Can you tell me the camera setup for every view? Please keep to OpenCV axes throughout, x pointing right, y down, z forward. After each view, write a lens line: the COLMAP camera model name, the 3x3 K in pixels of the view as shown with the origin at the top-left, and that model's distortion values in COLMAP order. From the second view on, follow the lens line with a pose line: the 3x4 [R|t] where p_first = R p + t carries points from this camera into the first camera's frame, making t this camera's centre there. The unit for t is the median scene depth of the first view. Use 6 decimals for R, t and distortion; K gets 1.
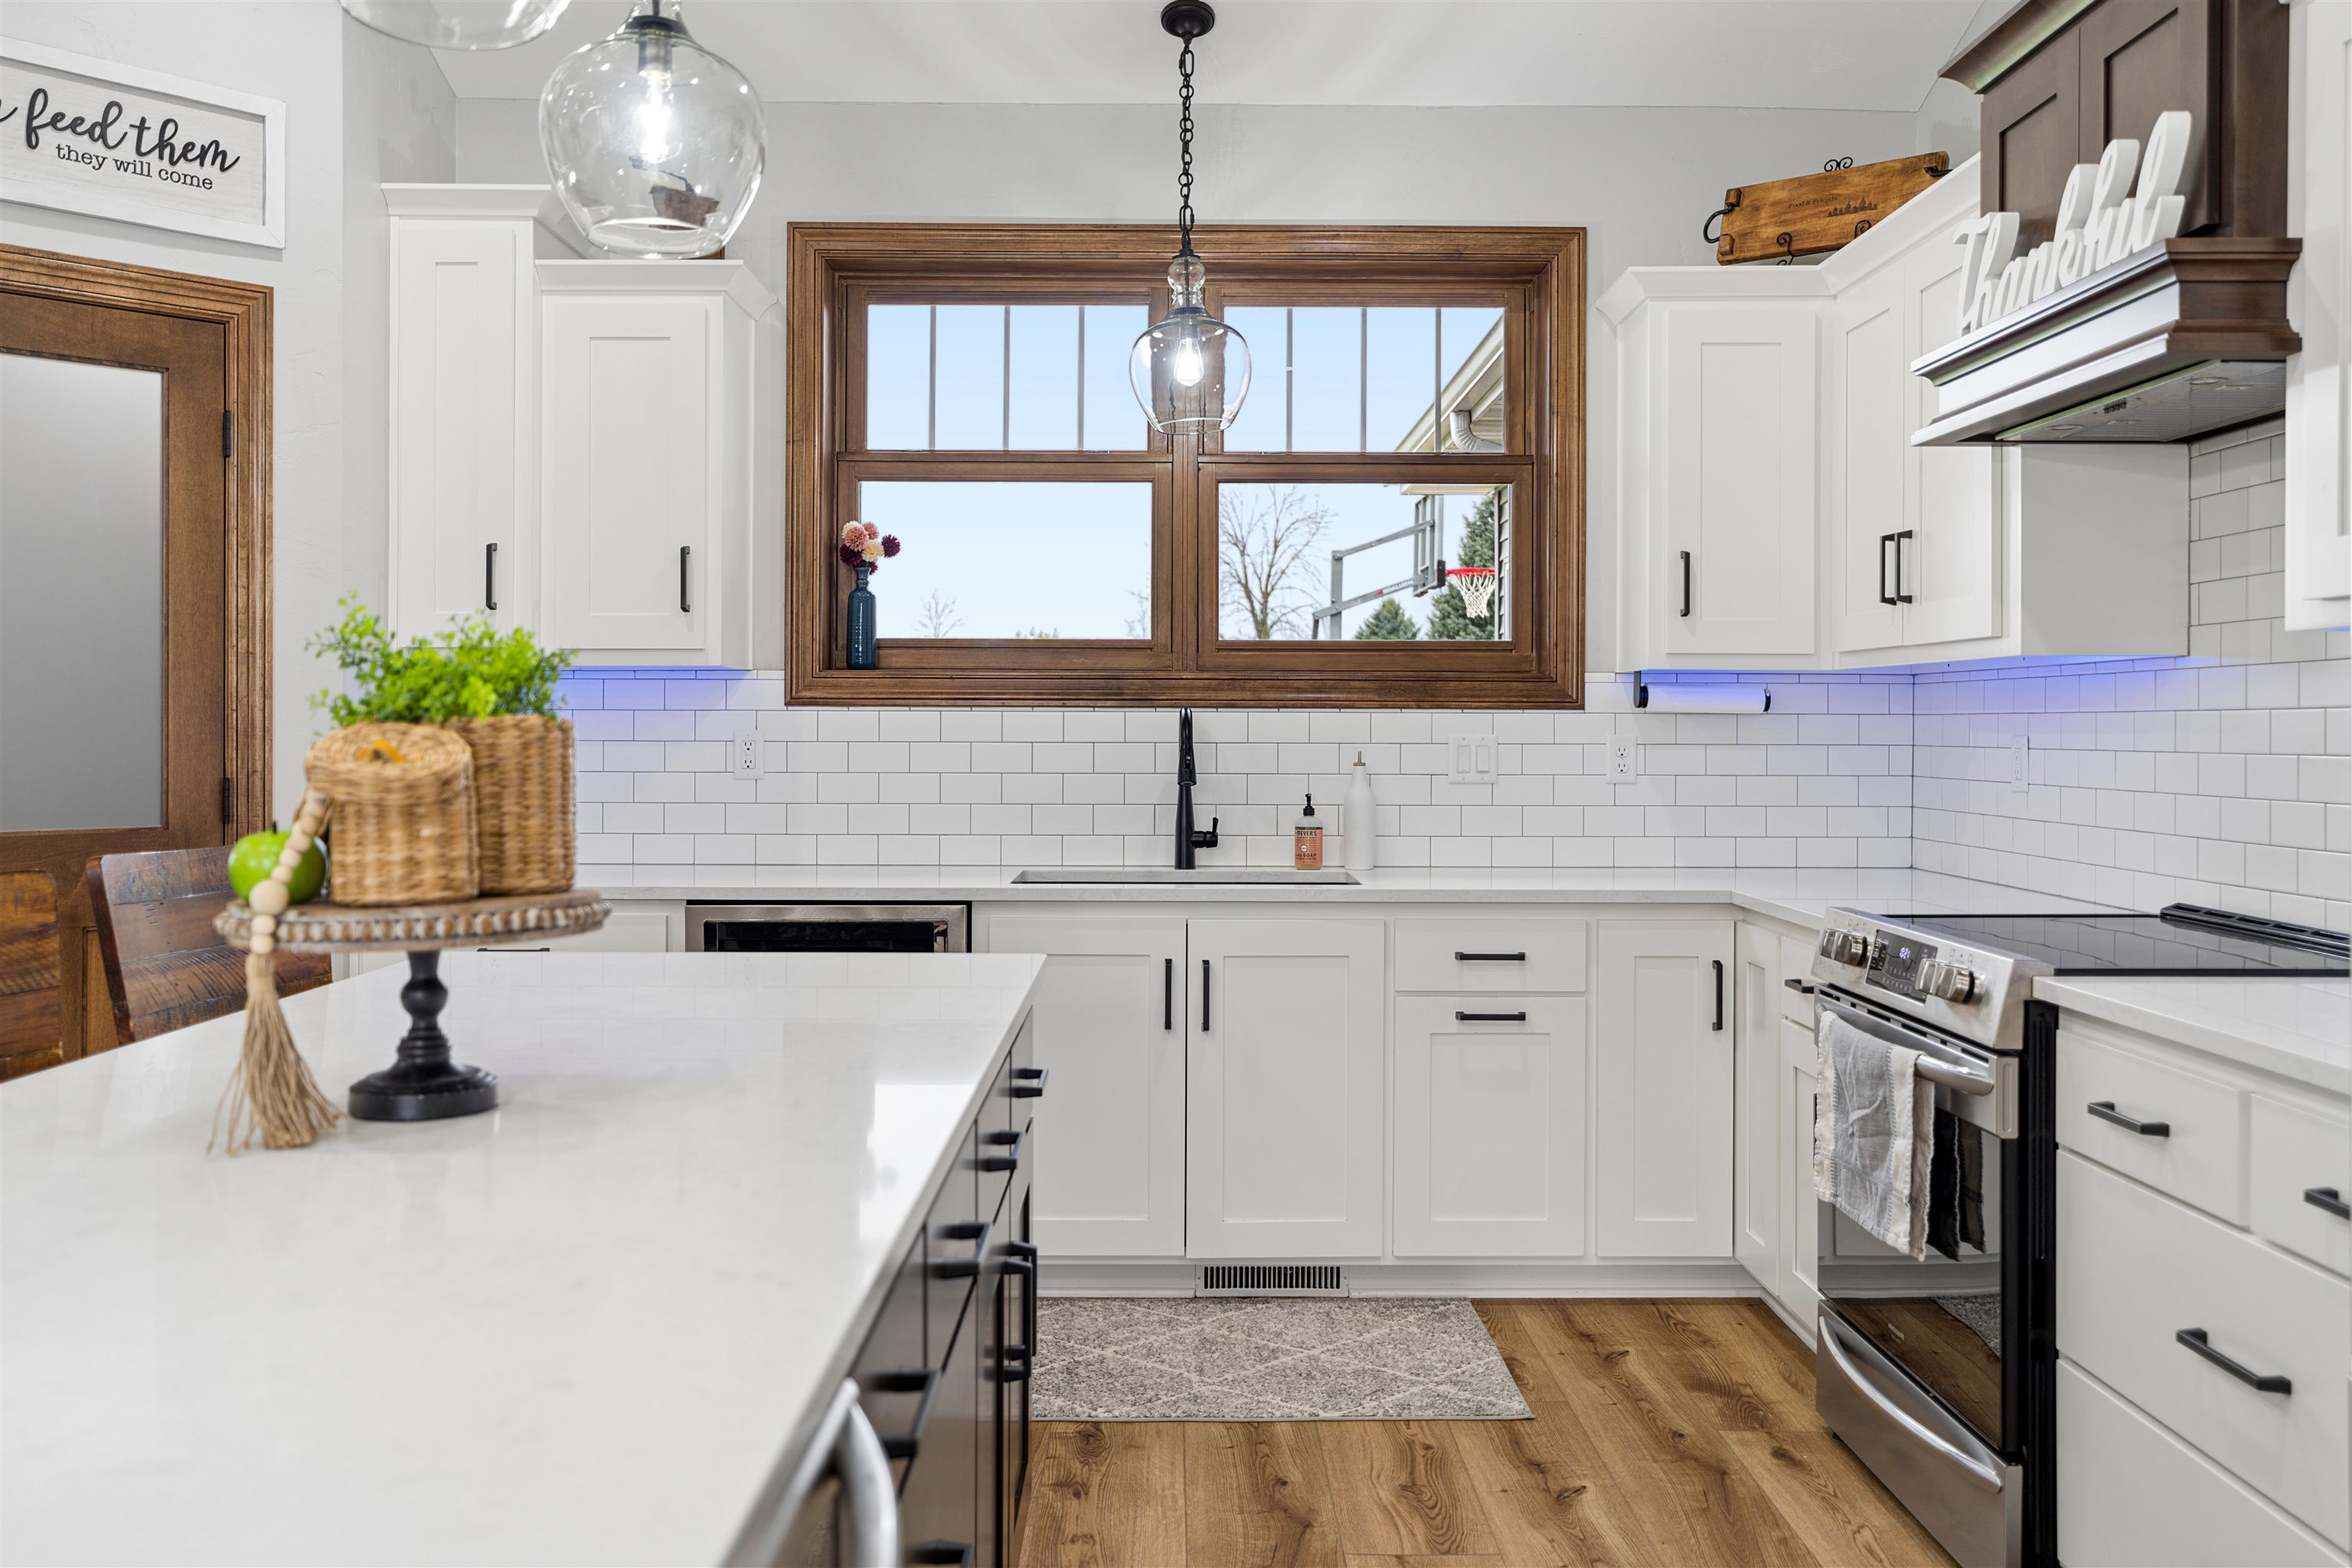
lens RADIAL K [[1922.3, 0, 1177.3], [0, 1922.3, 729.2], [0, 0, 1]] dist [-0.015822, 0.034767]
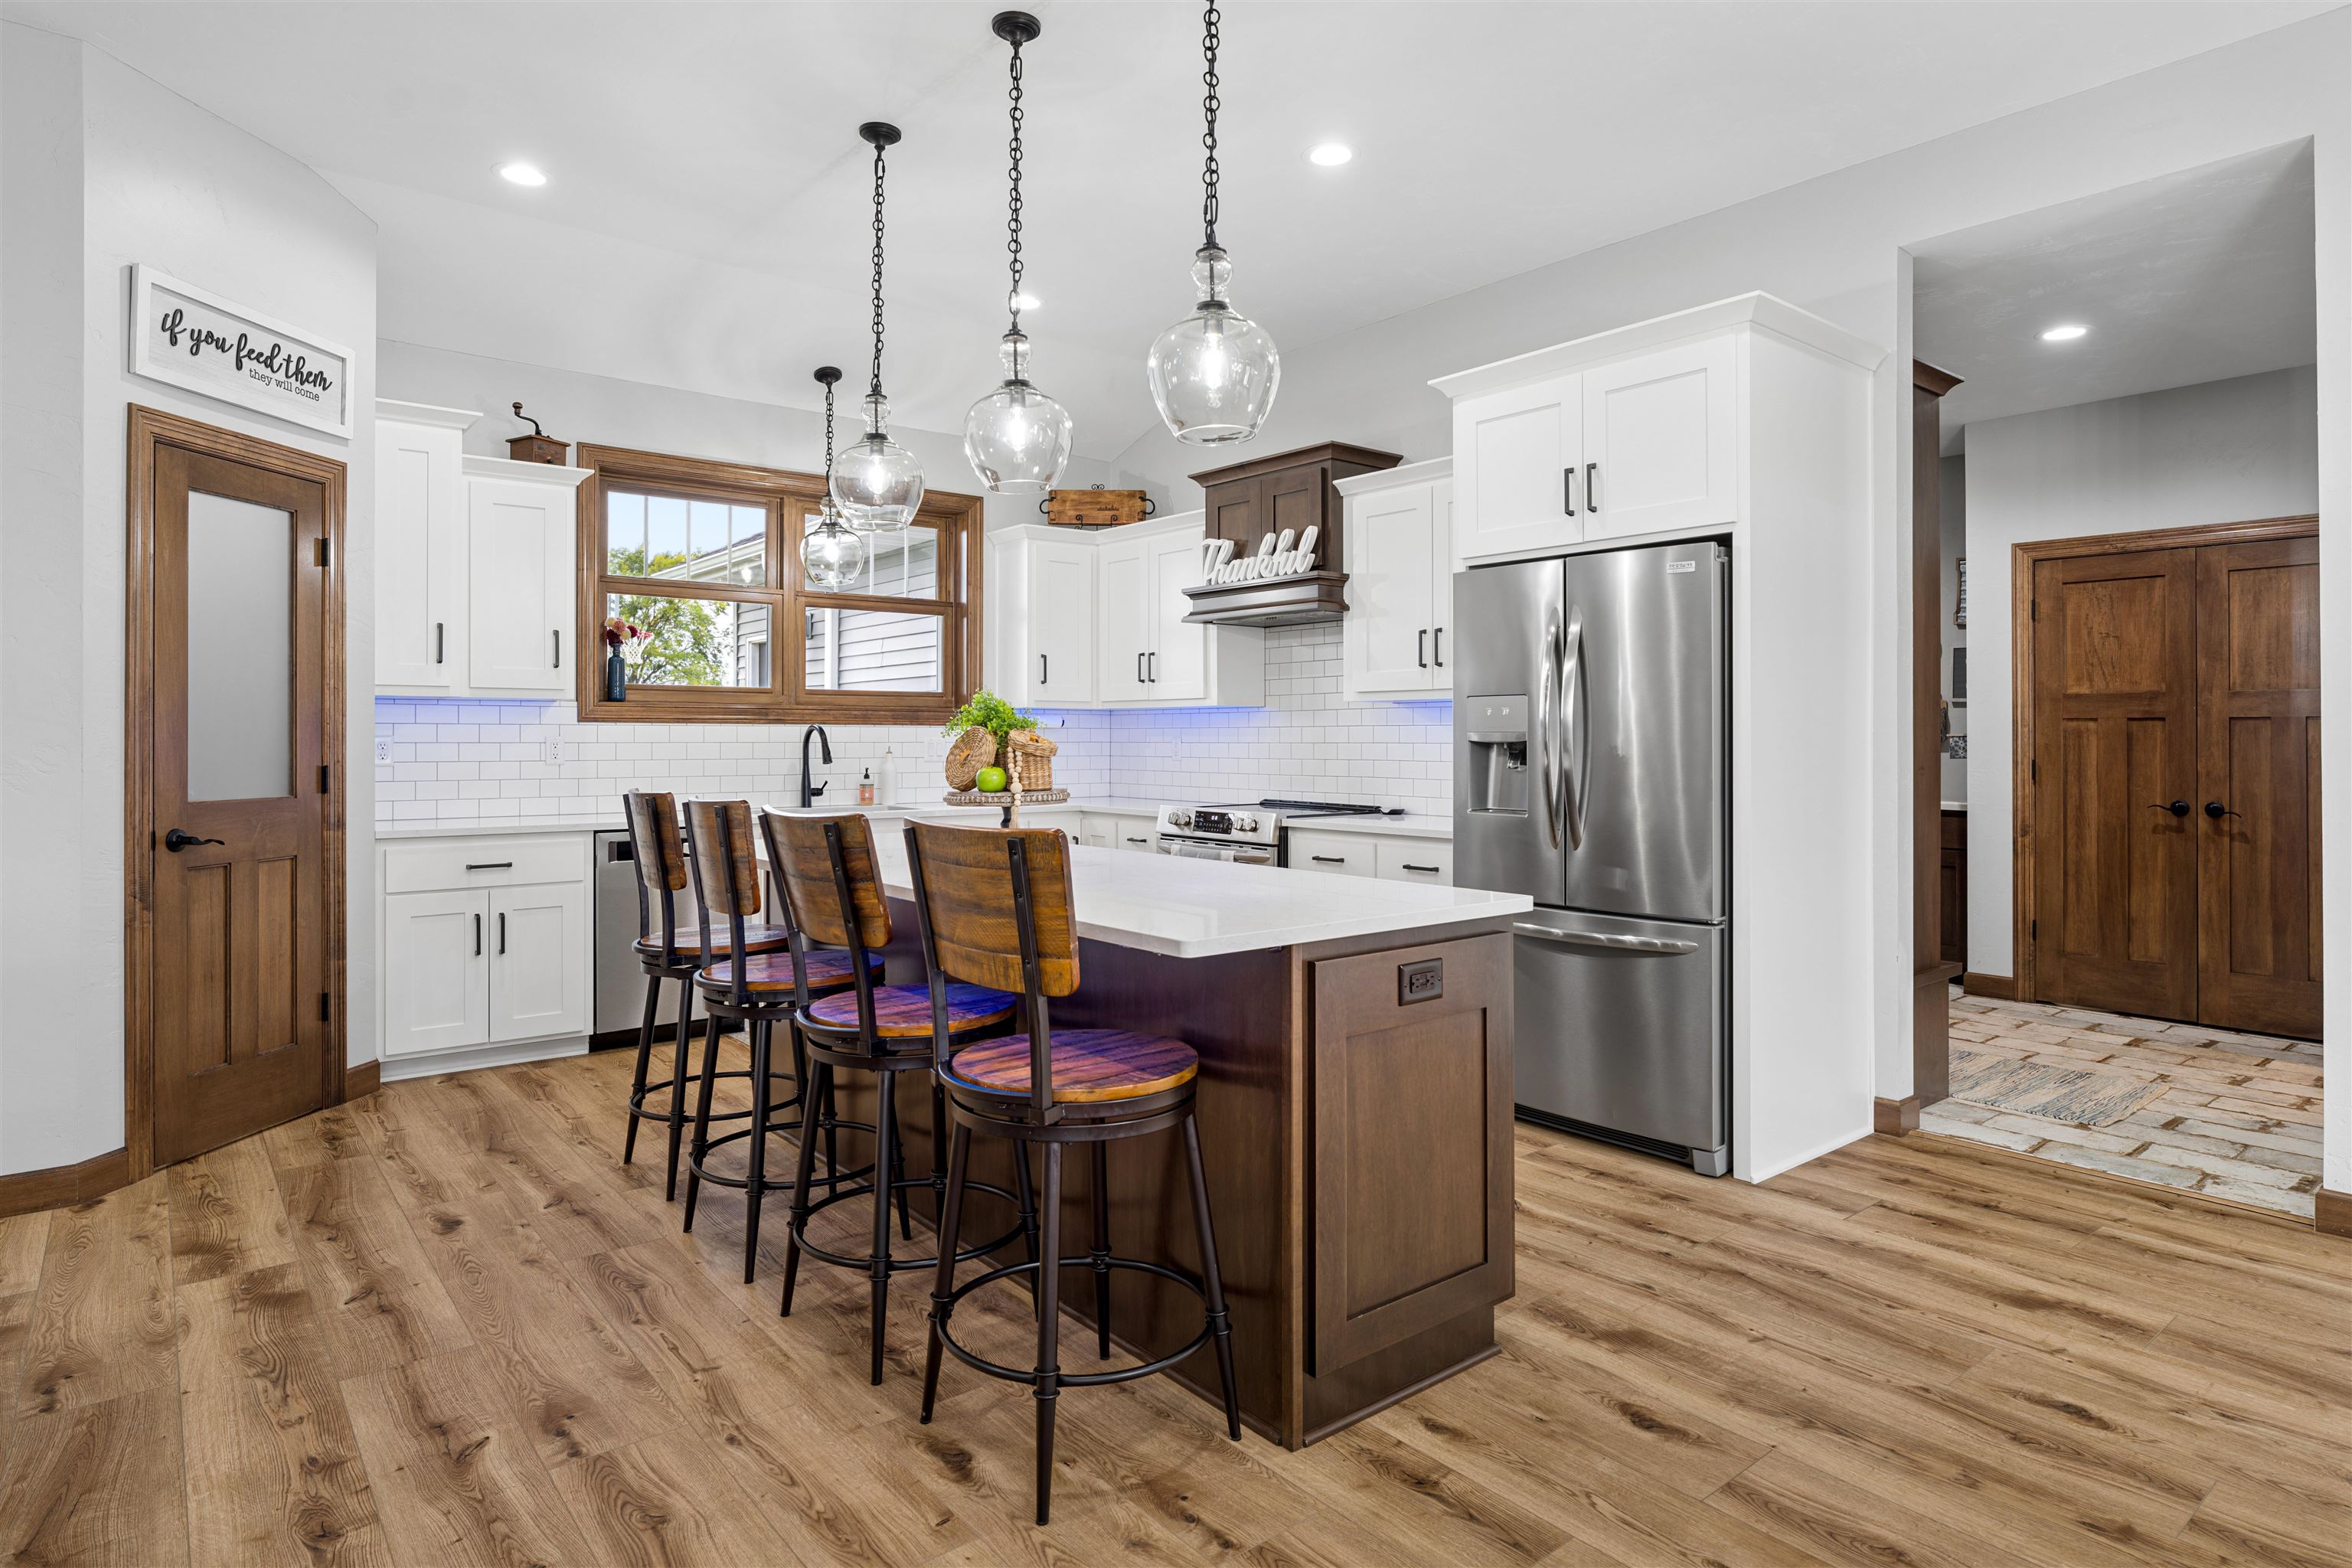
lens RADIAL K [[1288.7, 0, 1201.7], [0, 1288.7, 730.4], [0, 0, 1]] dist [-0.009765, 0.001630]
pose [[0.774810, 0.001093, 0.632193, -0.608052], [0.002648, 0.999984, -0.004974, 0.003150], [-0.632189, 0.005528, 0.774795, -0.303549]]
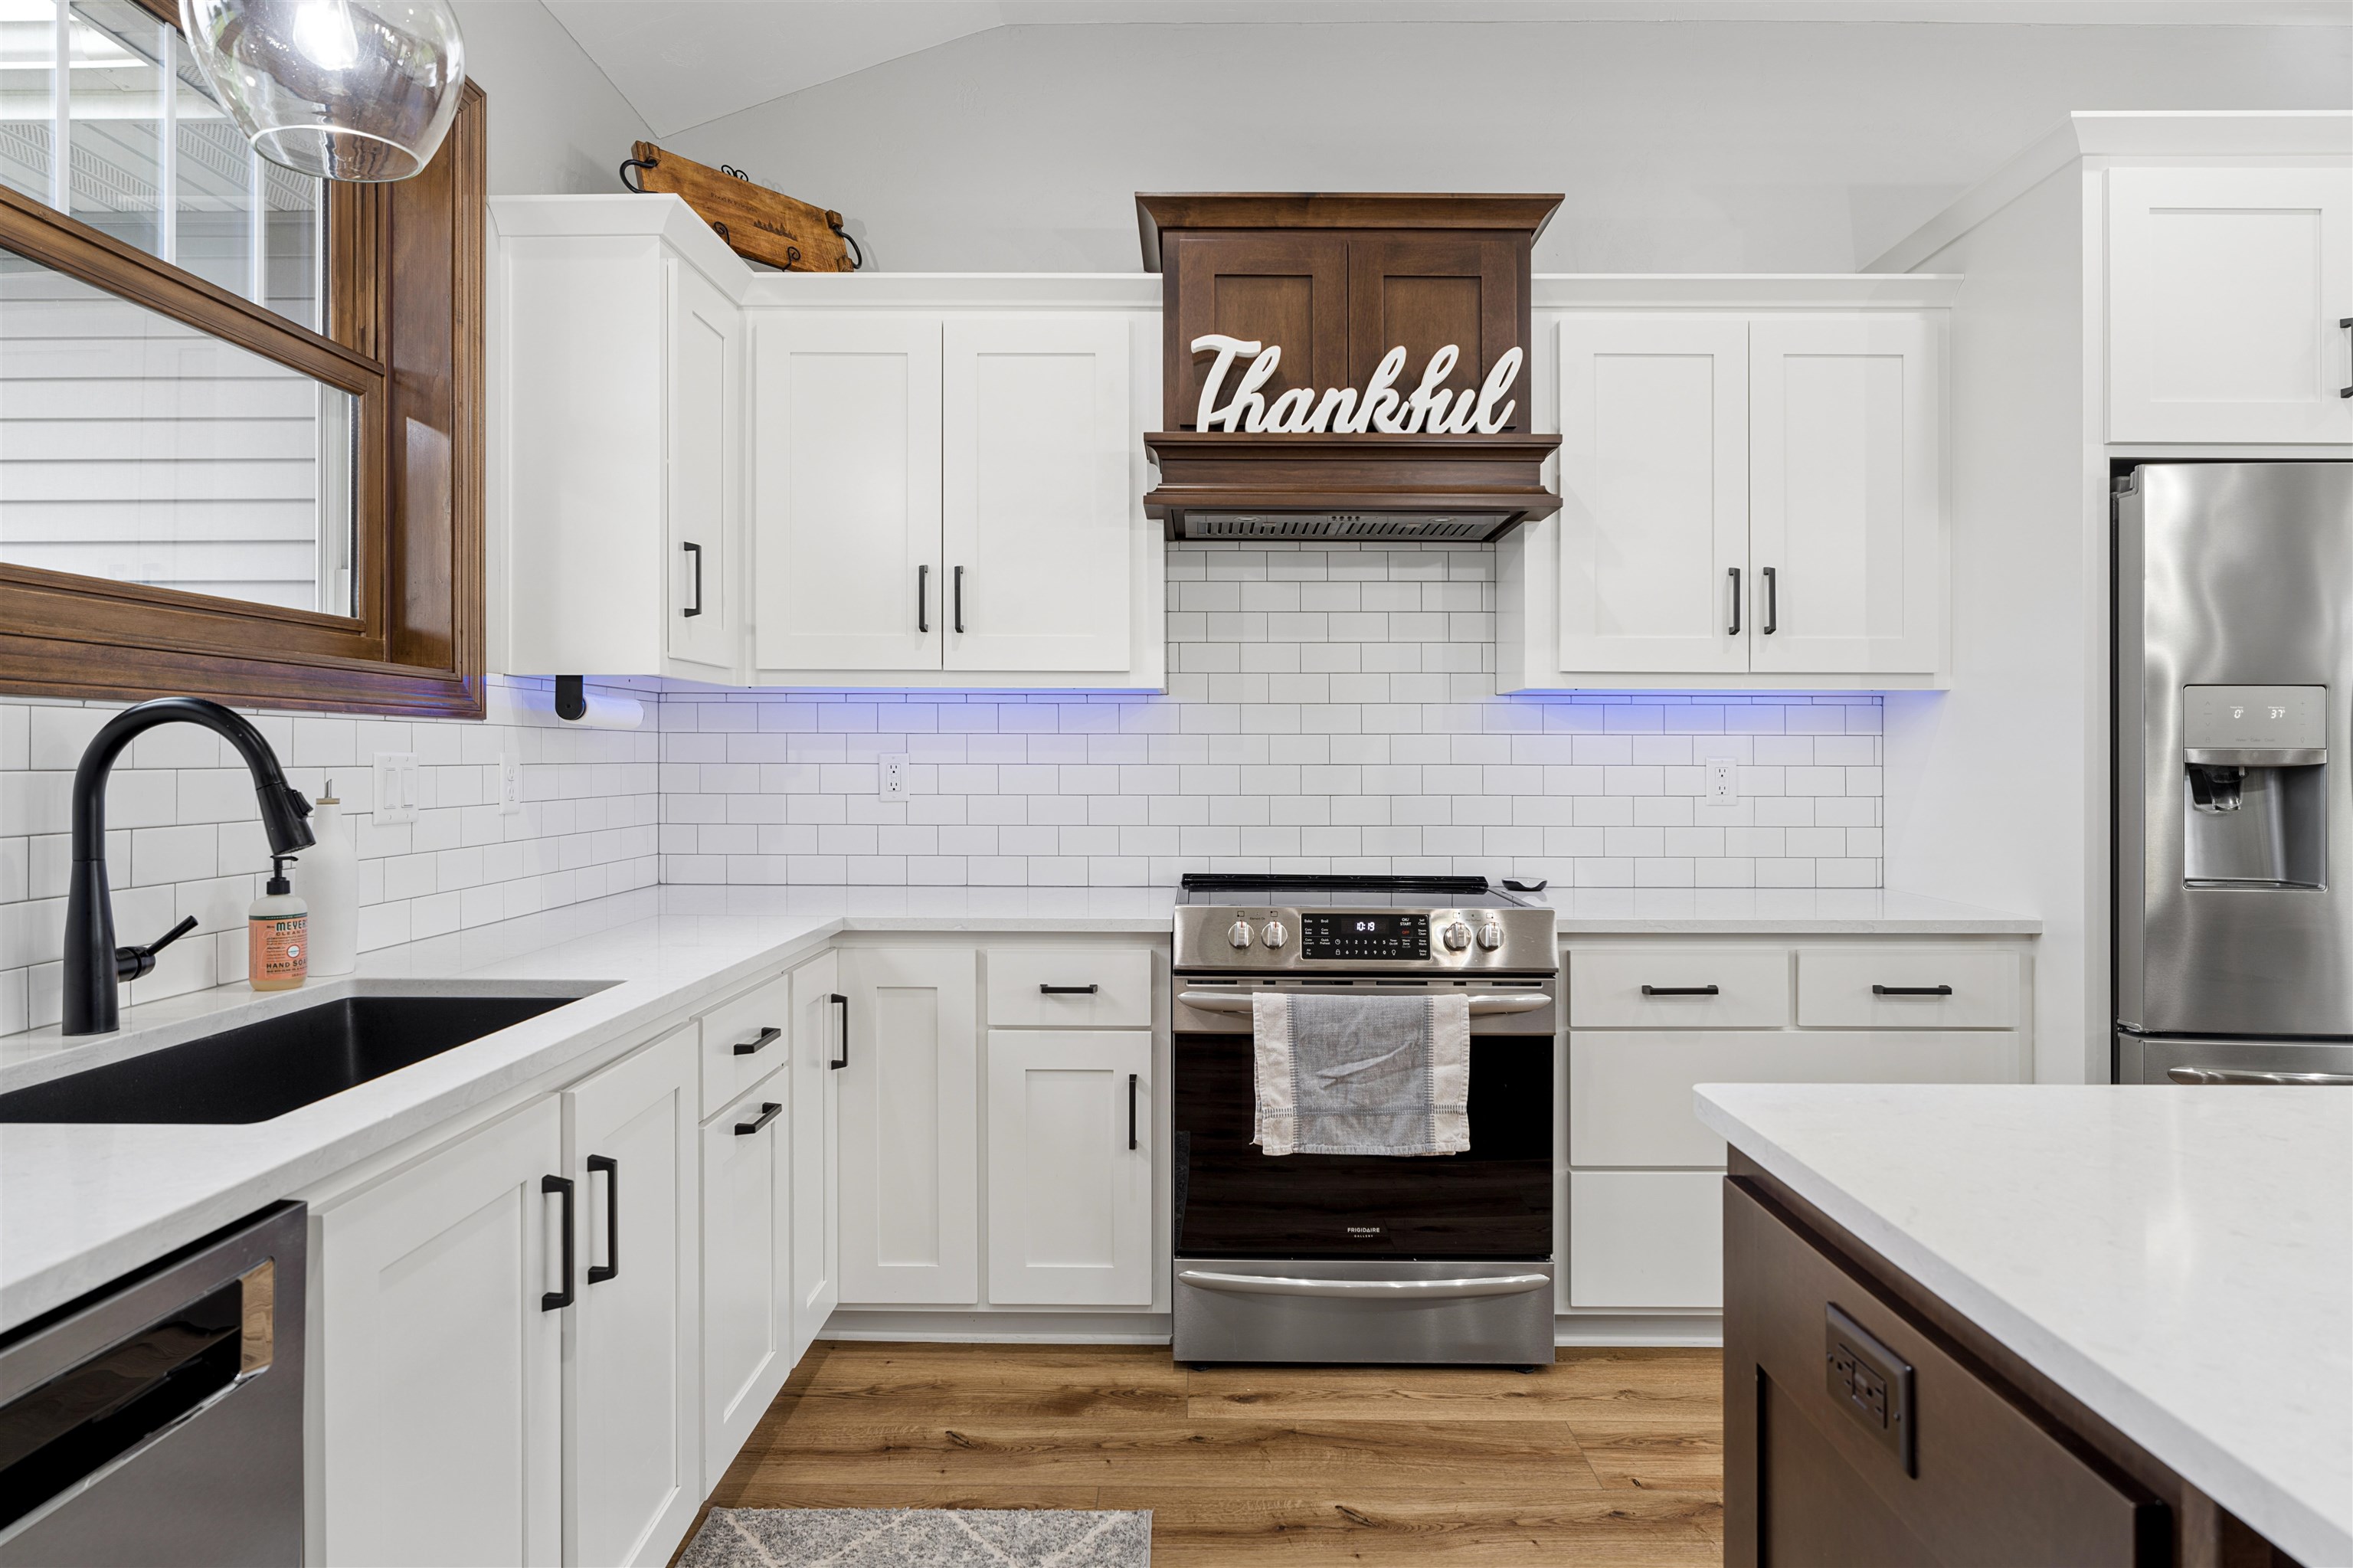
lens RADIAL K [[1356.2, 0, 1192.6], [0, 1356.2, 745.6], [0, 0, 1]] dist [-0.004343, -0.001207]
pose [[0.010888, 0.004239, 0.999932, -0.400270], [-0.001859, 0.999989, -0.004219, 0.002352], [-0.999939, -0.001813, 0.010896, 0.866589]]
